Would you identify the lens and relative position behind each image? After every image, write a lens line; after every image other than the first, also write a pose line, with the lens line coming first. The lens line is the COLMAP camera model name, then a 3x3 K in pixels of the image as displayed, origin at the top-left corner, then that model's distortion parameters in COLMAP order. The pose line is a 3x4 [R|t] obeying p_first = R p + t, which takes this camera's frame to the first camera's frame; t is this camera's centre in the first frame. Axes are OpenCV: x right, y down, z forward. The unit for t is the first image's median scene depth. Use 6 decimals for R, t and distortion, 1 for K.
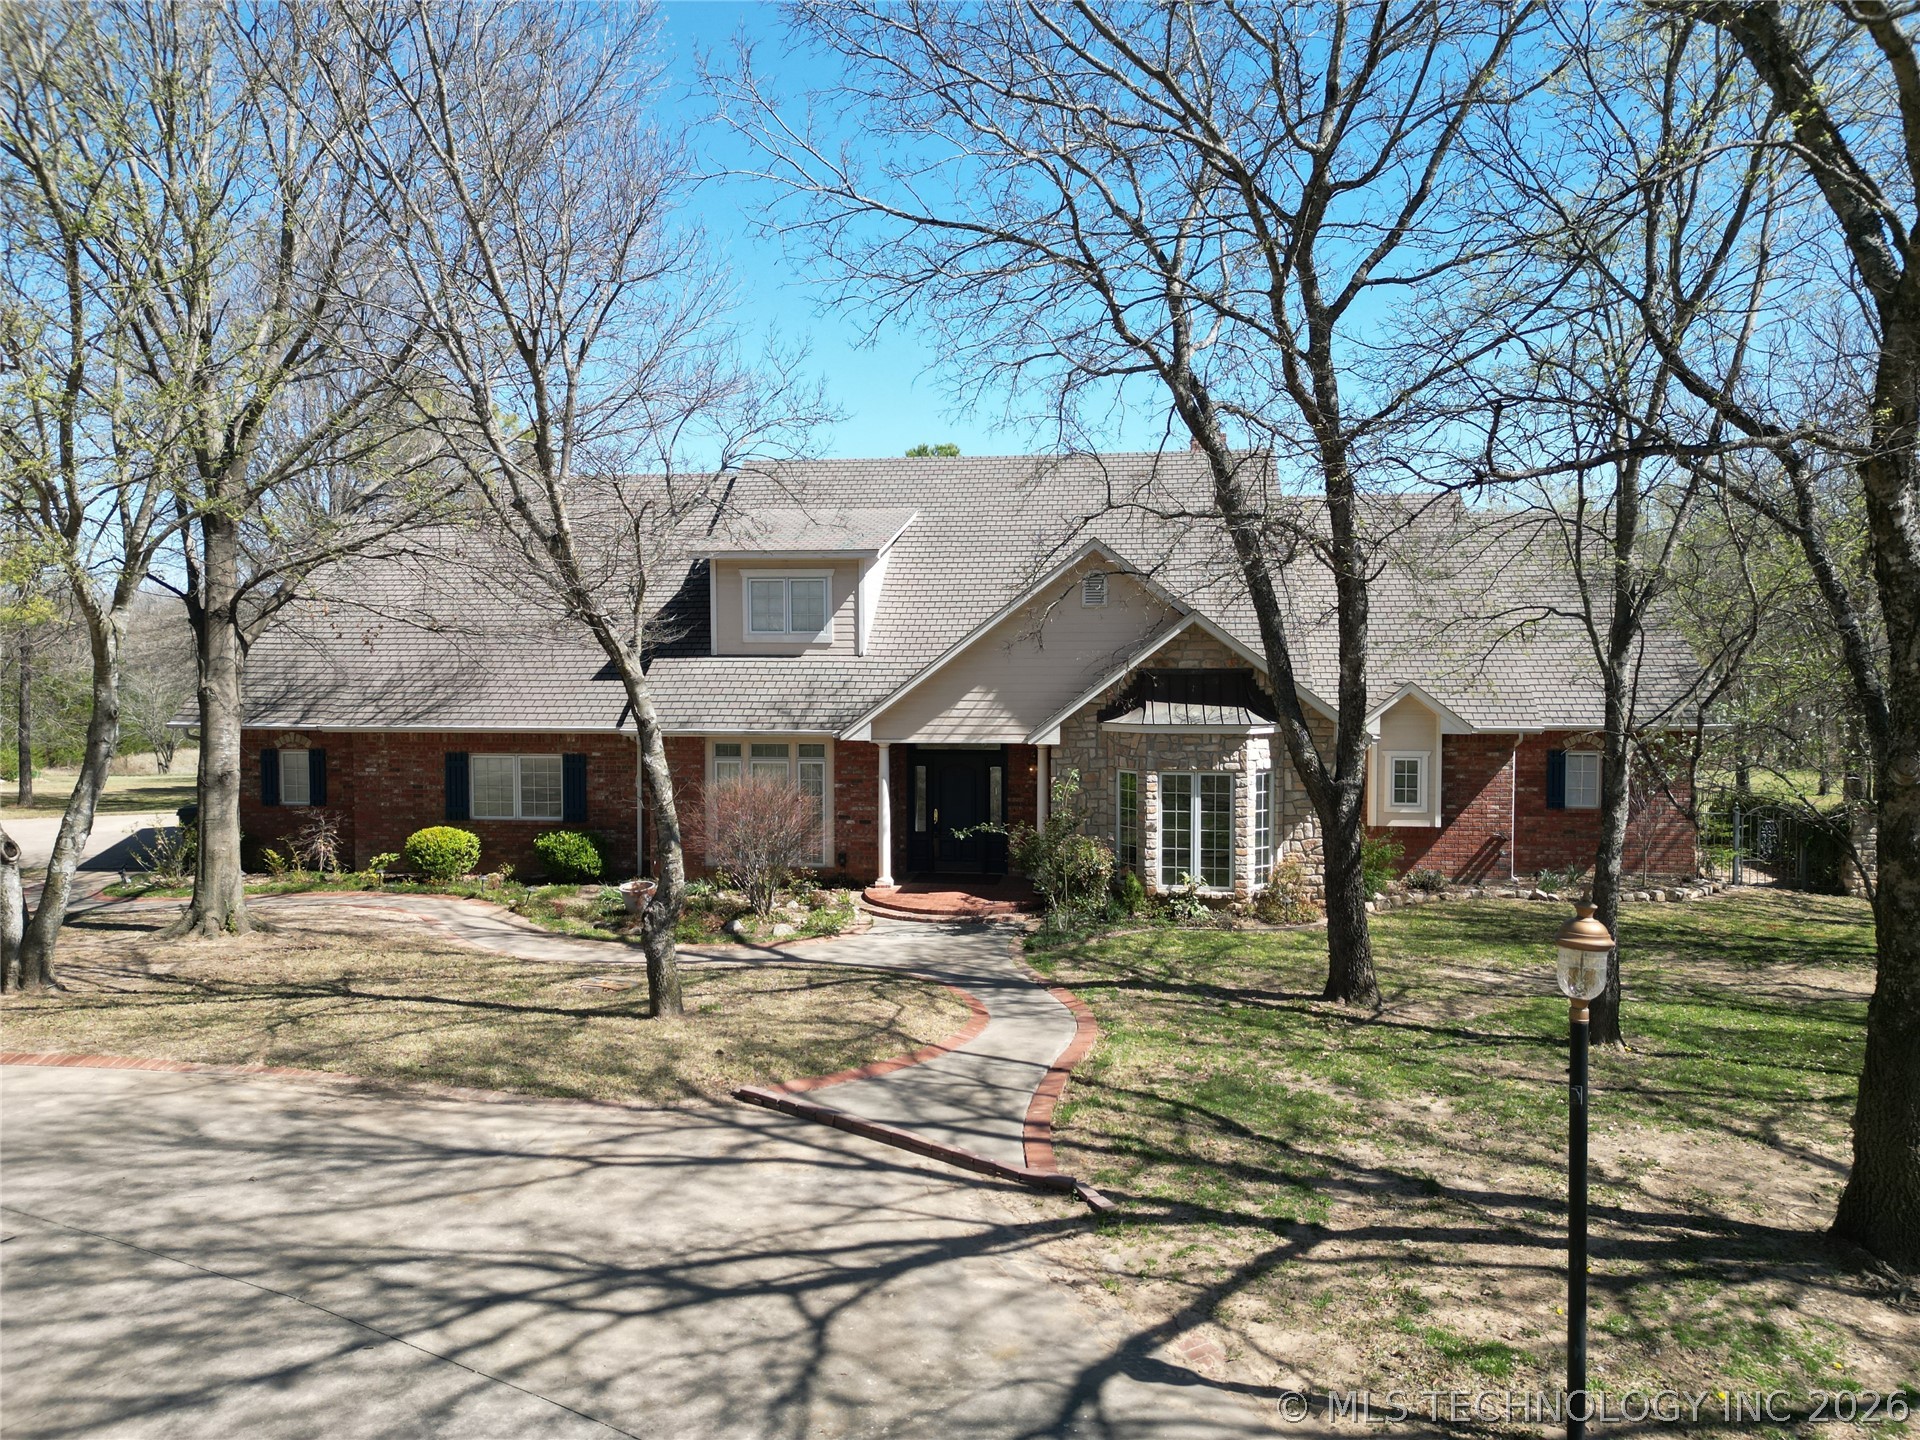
lens RADIAL K [[1339.8, 0, 957.6], [0, 1339.8, 716.9], [0, 0, 1]] dist [0.063682, -0.054165]
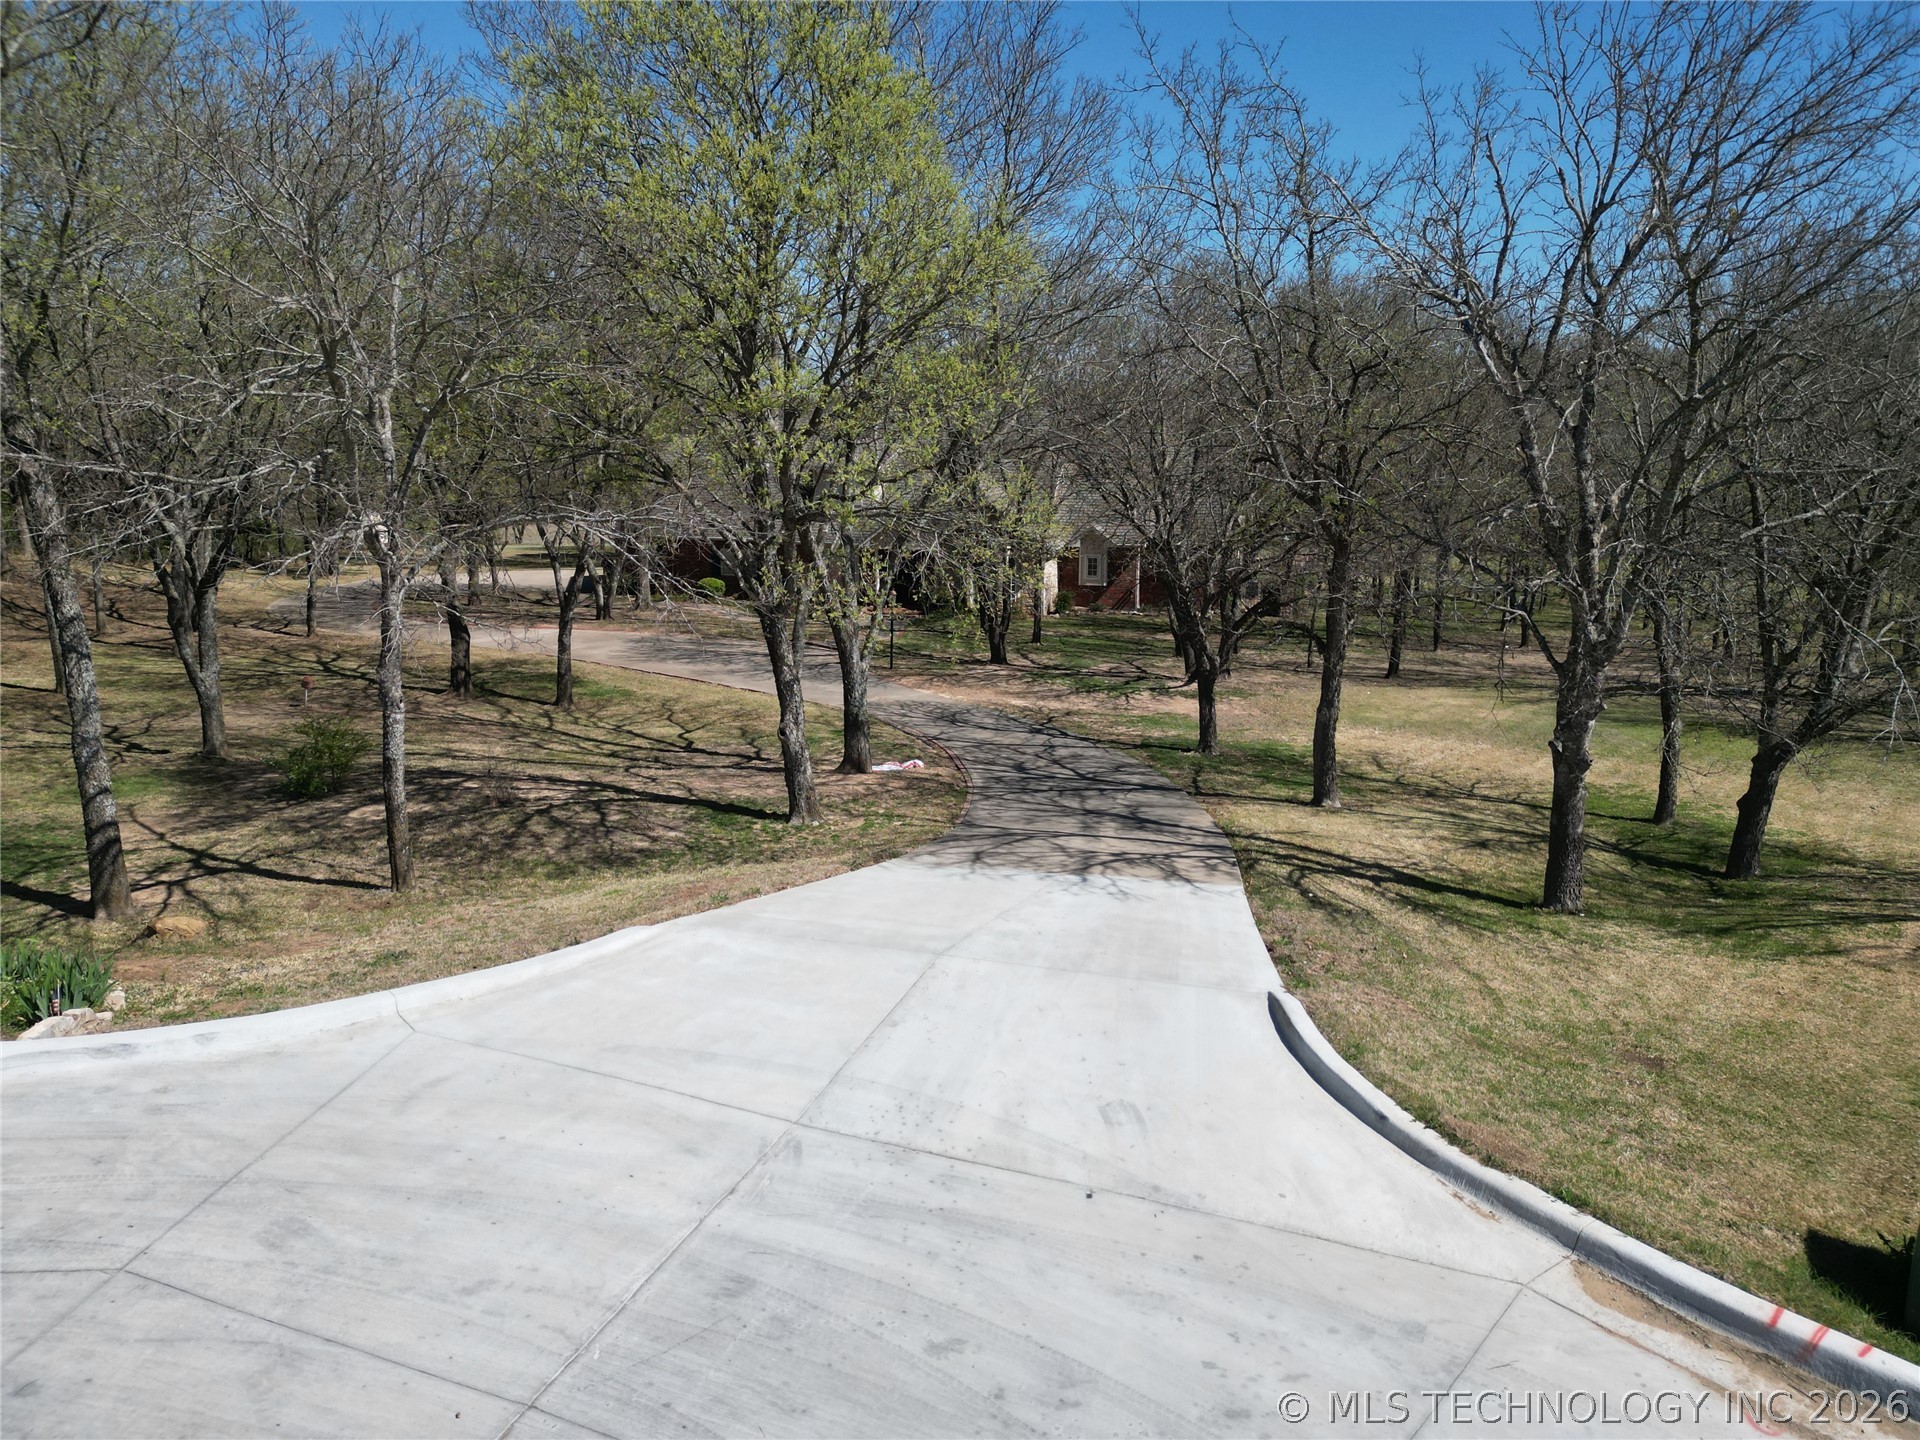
lens RADIAL K [[1339.8, 0, 971.1], [0, 1339.8, 730.5], [0, 0, 1]] dist [0.063682, -0.054165]
pose [[0.989153, 0.034027, -0.142896, 0.709931], [-0.007751, 0.983535, 0.180550, -0.144397], [0.146687, -0.177484, 0.973130, -2.152017]]
